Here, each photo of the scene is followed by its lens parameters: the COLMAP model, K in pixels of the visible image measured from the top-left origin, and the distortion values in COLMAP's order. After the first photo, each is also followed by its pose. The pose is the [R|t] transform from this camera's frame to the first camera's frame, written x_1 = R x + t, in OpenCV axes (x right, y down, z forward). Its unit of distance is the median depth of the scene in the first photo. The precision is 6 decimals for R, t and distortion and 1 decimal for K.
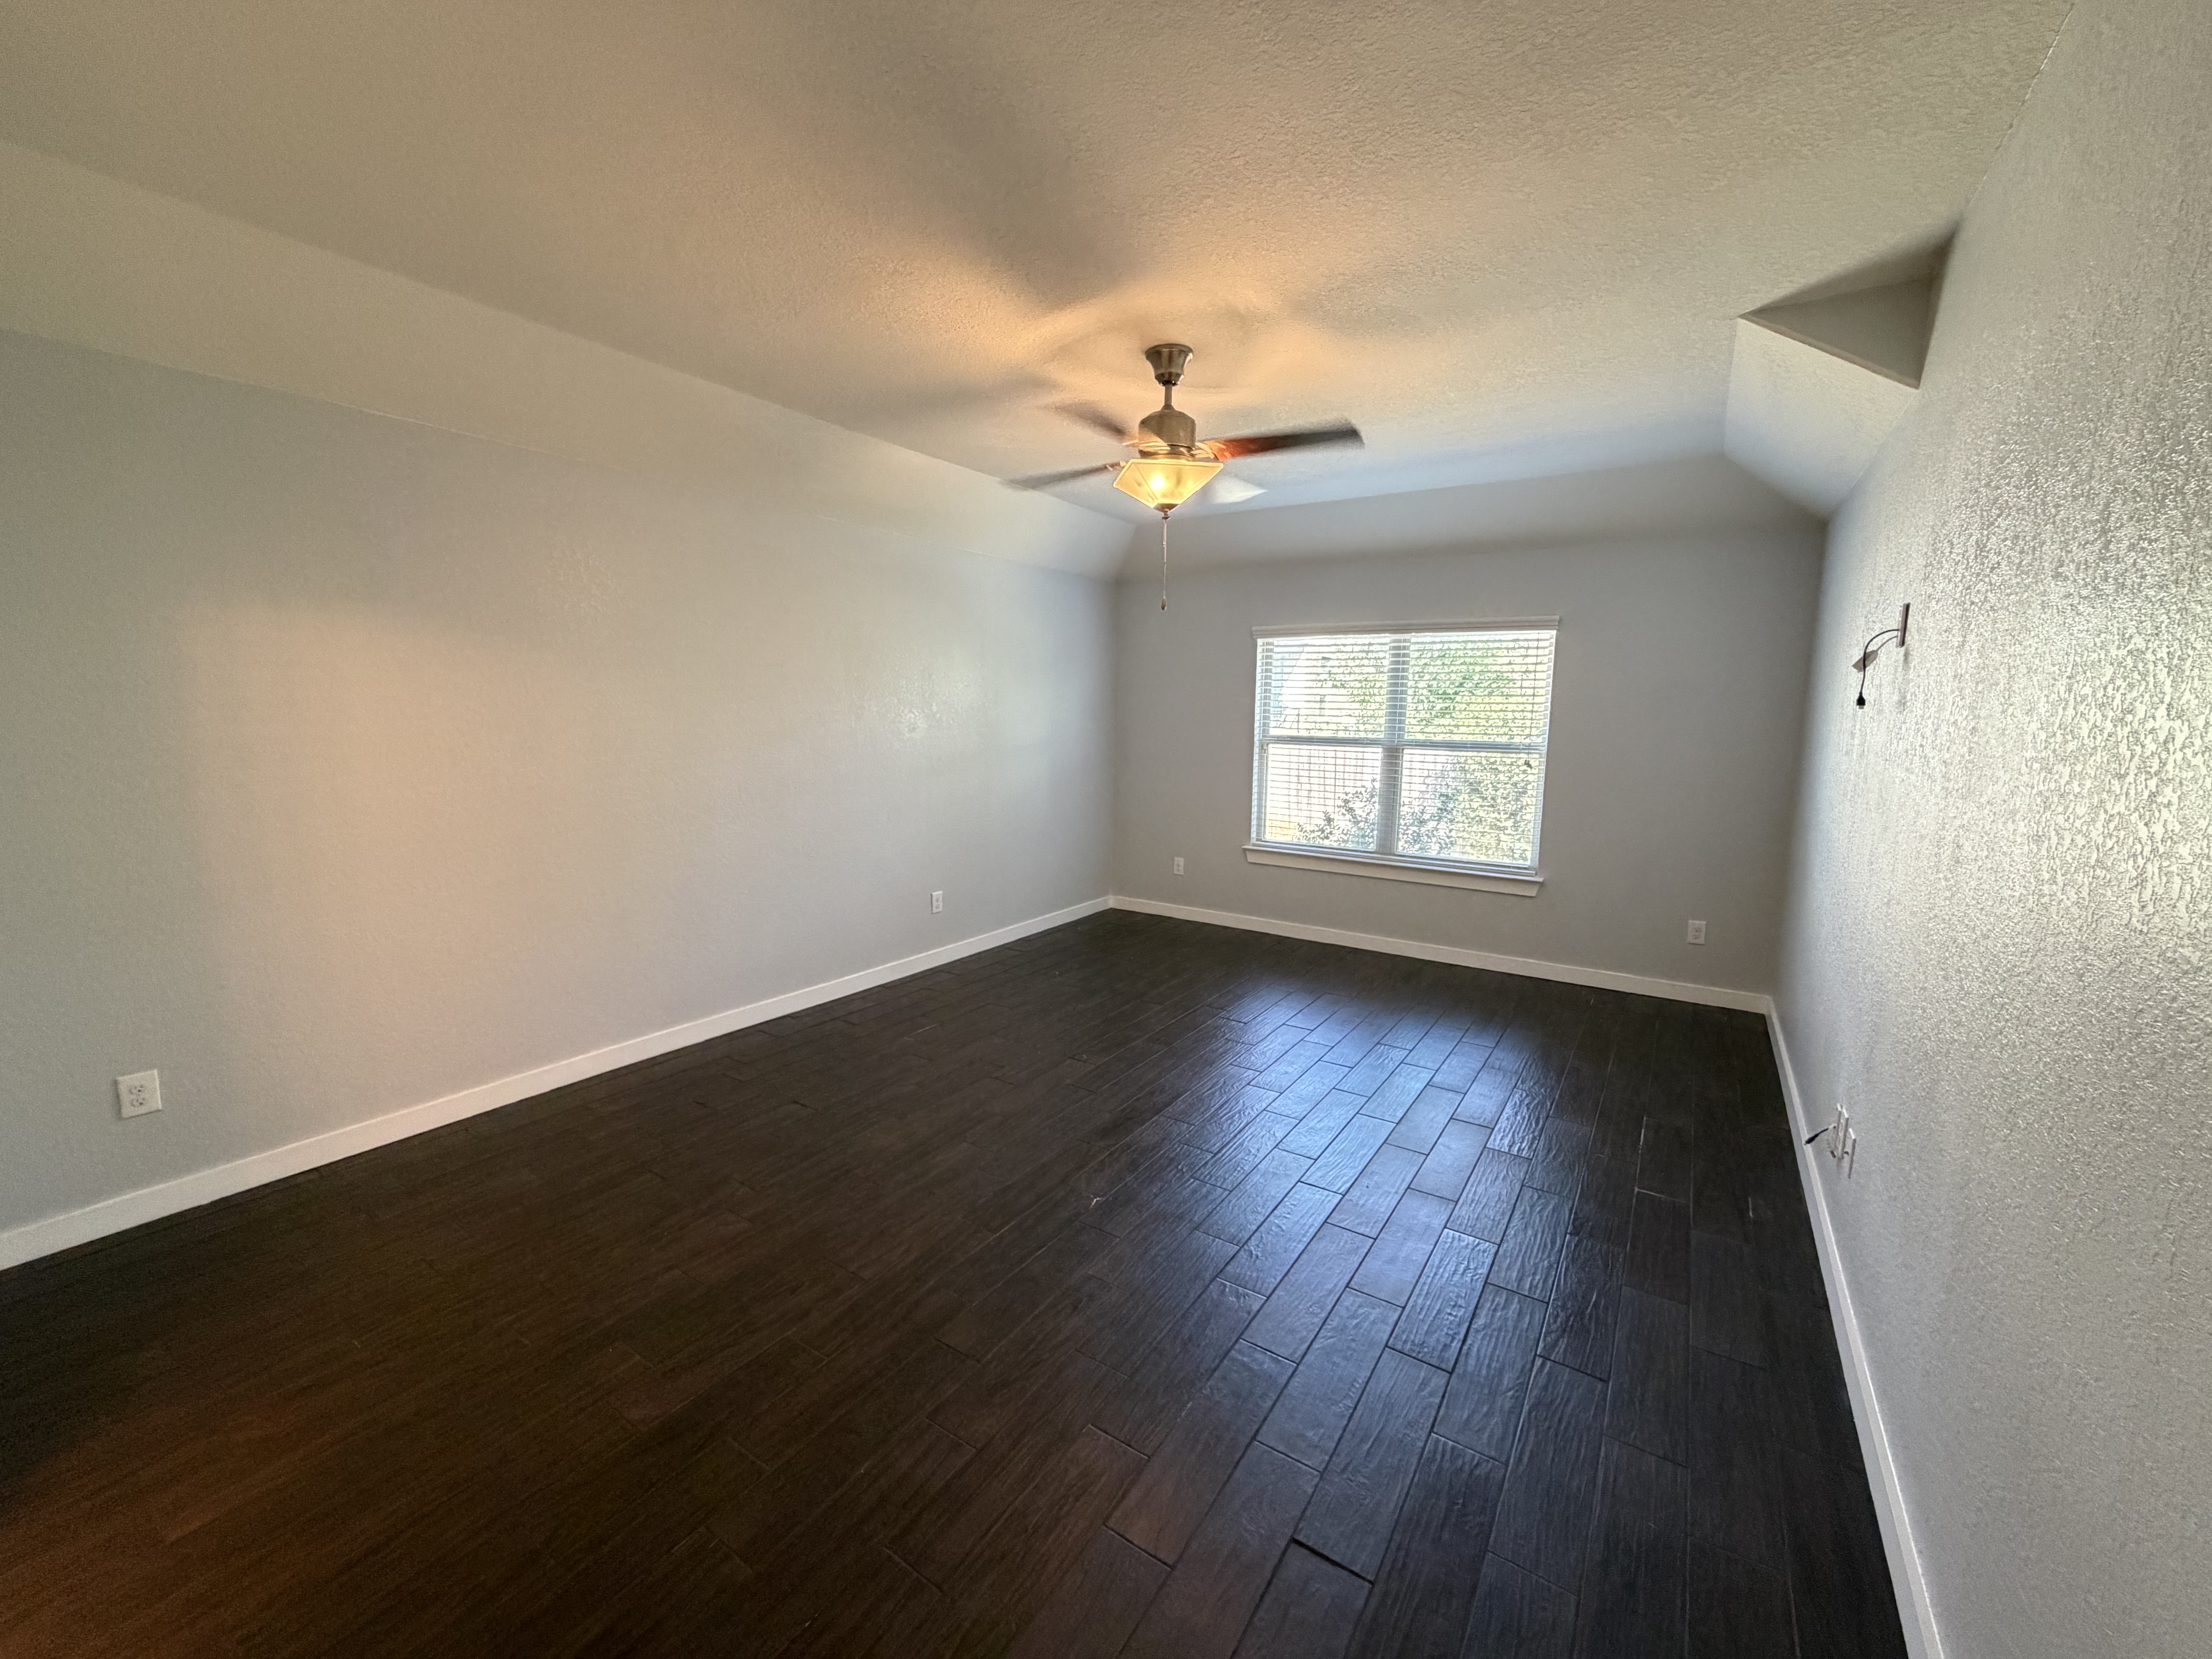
lens RADIAL K [[882.9, 0, 1118.9], [0, 882.9, 872.4], [0, 0, 1]] dist [0.000095, 0.000433]
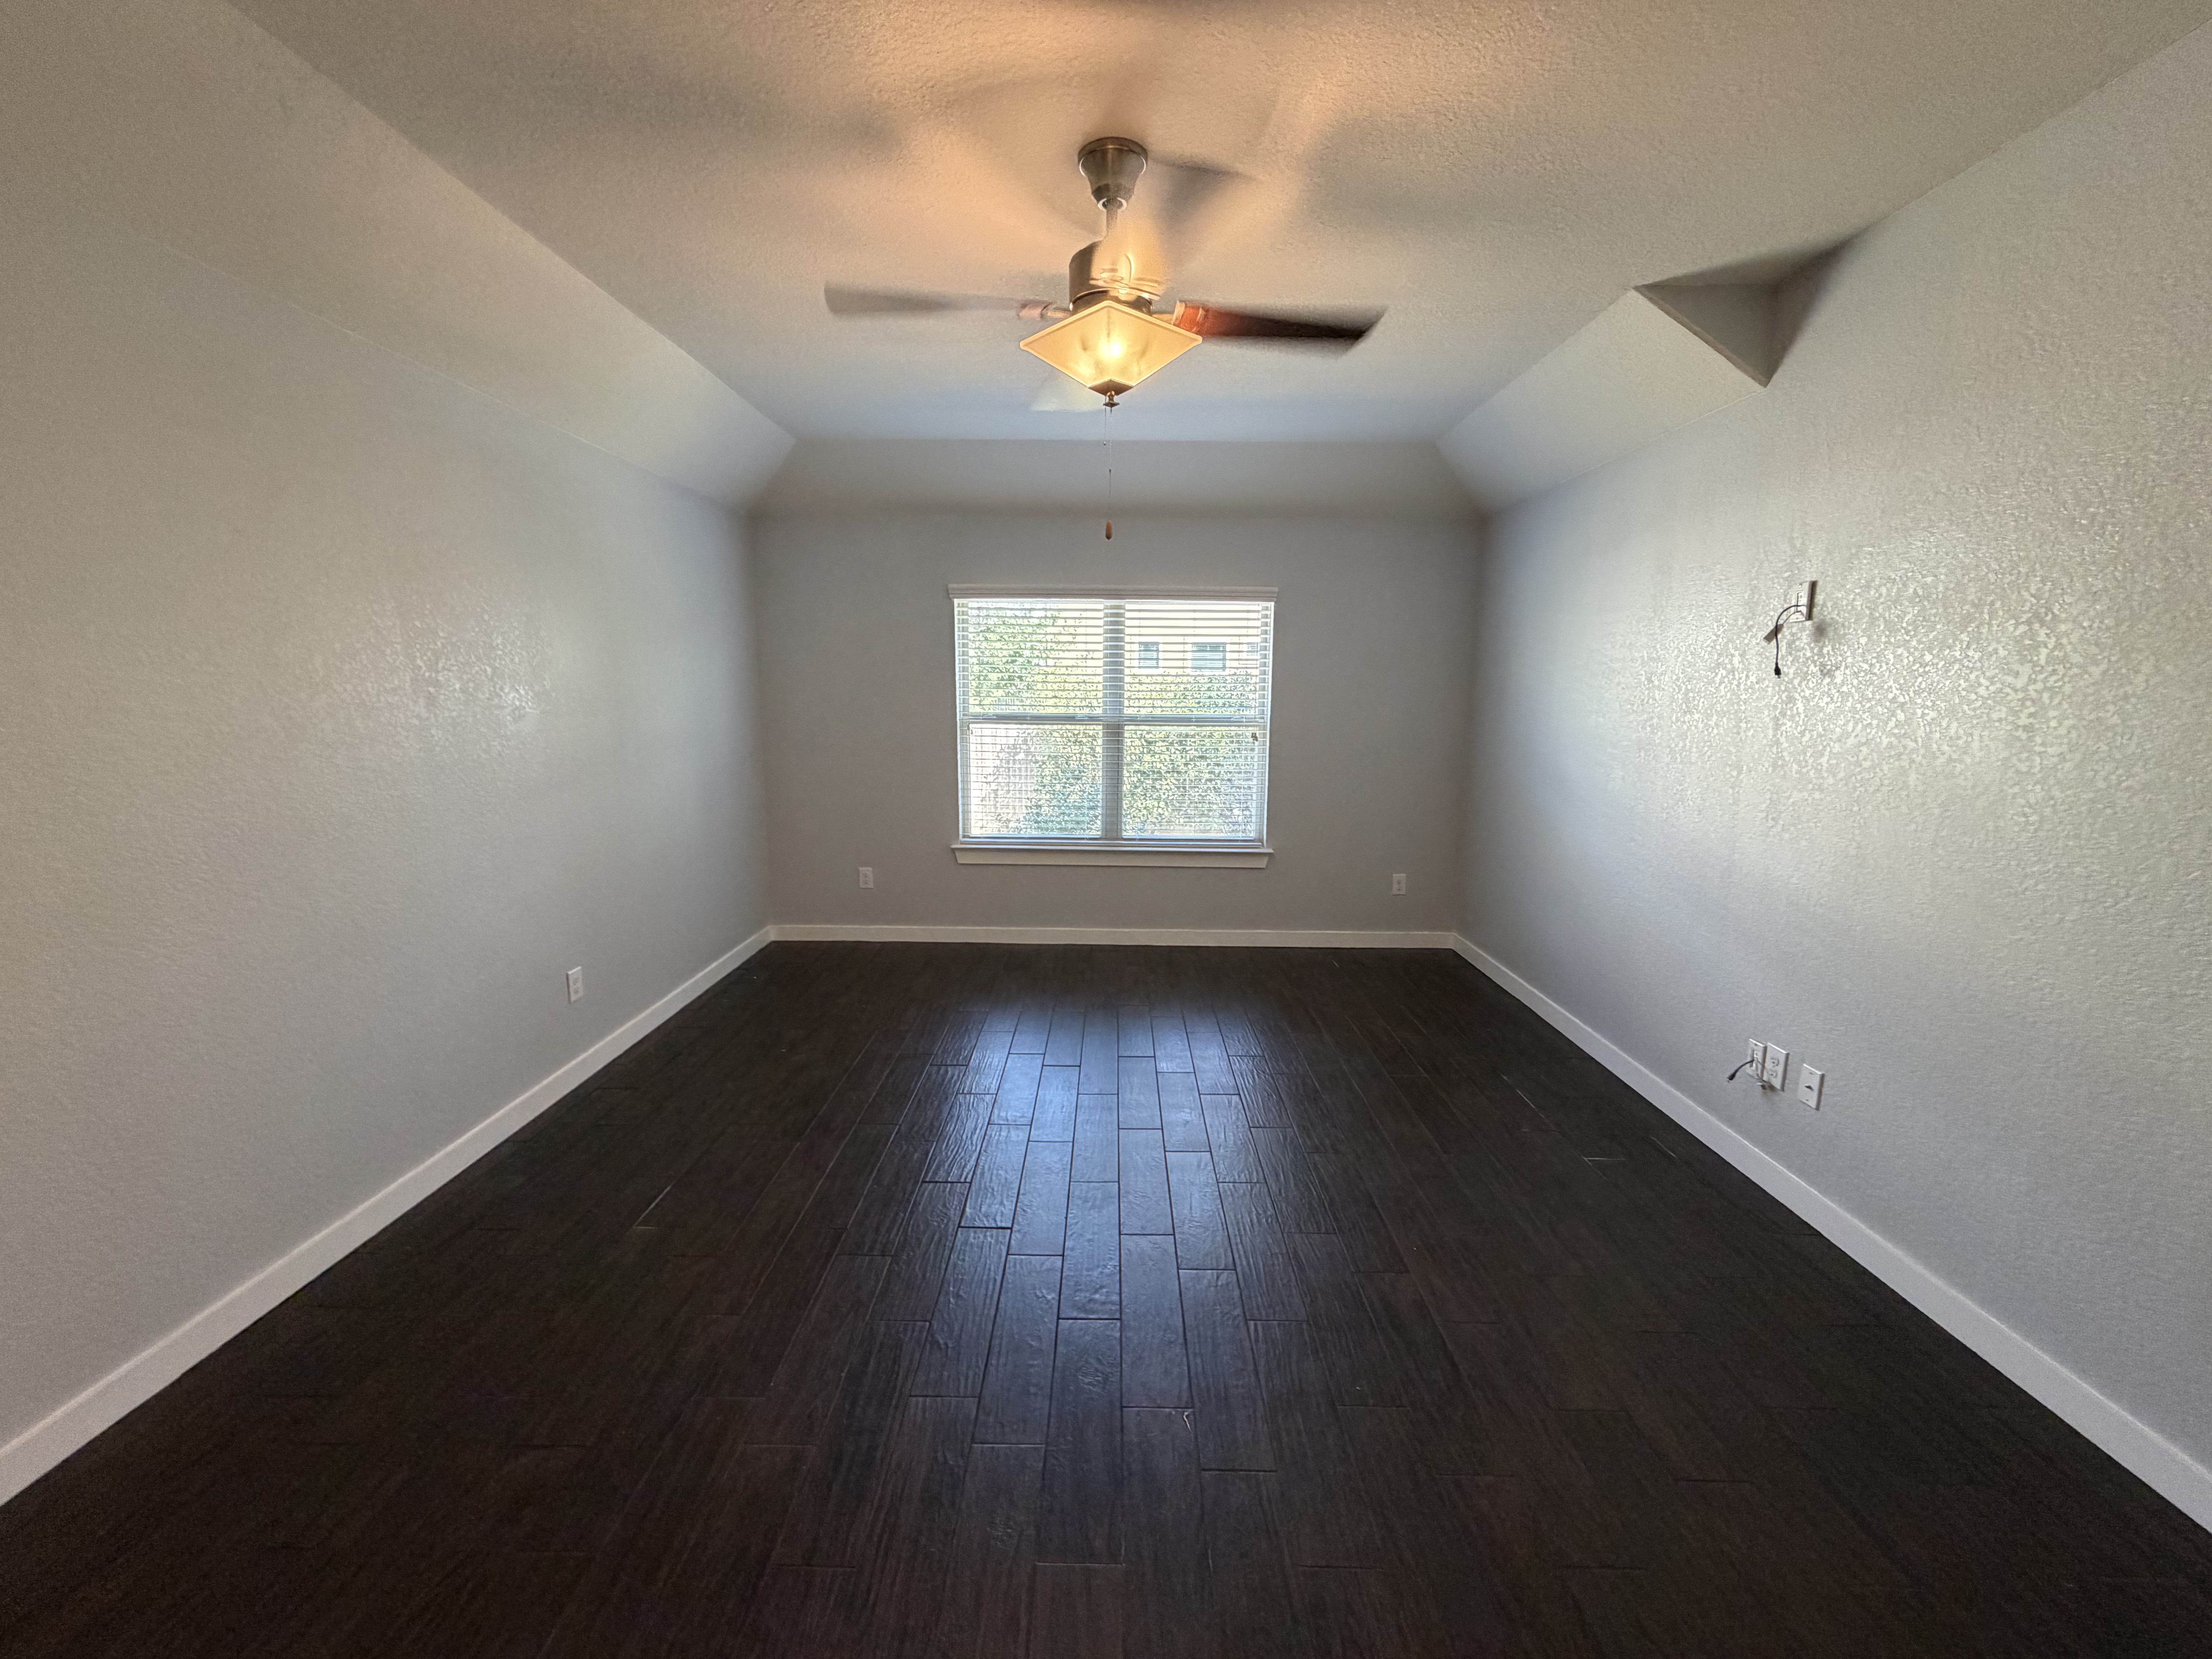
lens RADIAL K [[882.9, 0, 1141.9], [0, 882.9, 860.3], [0, 0, 1]] dist [0.000095, 0.000433]
pose [[0.841014, -0.110960, 0.529512, -0.175951], [0.103328, 0.993669, 0.044111, -0.039164], [-0.531054, 0.017615, 0.847155, 0.214831]]
